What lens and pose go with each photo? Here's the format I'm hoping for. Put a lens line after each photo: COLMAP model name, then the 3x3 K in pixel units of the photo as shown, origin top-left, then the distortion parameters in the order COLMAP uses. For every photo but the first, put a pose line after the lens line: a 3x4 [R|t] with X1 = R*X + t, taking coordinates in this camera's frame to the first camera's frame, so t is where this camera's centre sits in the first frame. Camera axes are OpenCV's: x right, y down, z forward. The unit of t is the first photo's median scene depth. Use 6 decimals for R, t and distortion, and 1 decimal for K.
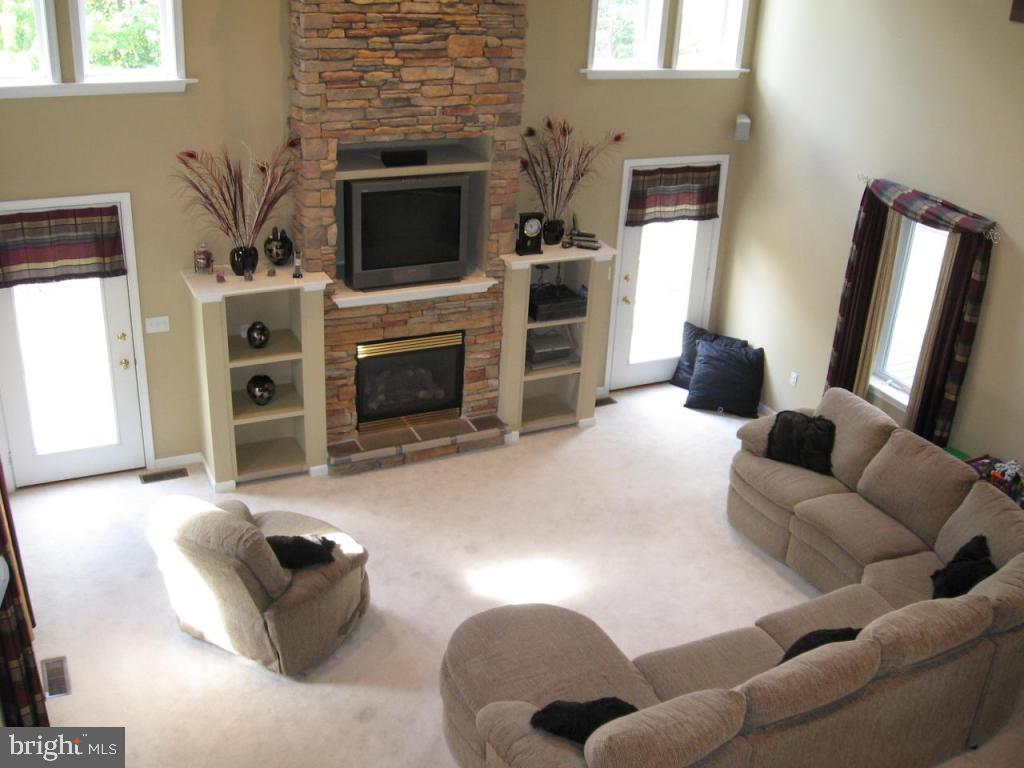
lens RADIAL K [[1073.4, 0, 512.0], [0, 1073.4, 384.0], [0, 0, 1]] dist [-0.144218, 0.097603]
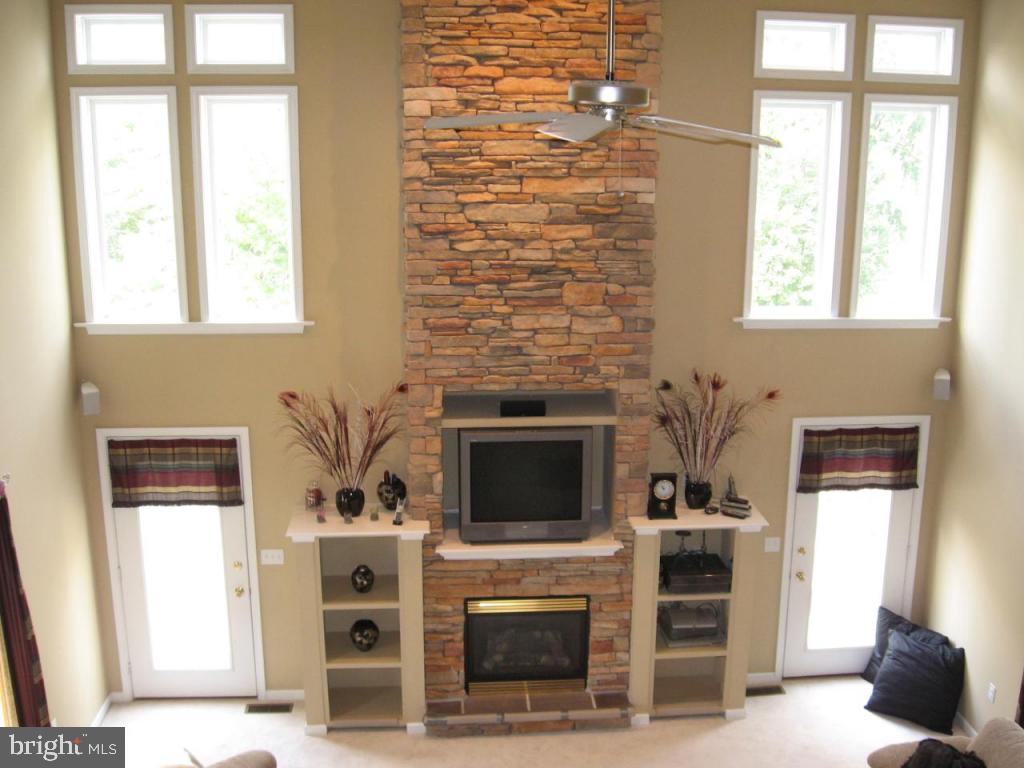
lens RADIAL K [[1073.4, 0, 512.0], [0, 1073.4, 384.0], [0, 0, 1]] dist [-0.144218, 0.097603]
pose [[0.928959, 0.037449, -0.368285, 0.234279], [-0.112265, 0.976517, -0.183879, -0.054280], [0.352750, 0.212161, 0.911348, 0.116696]]
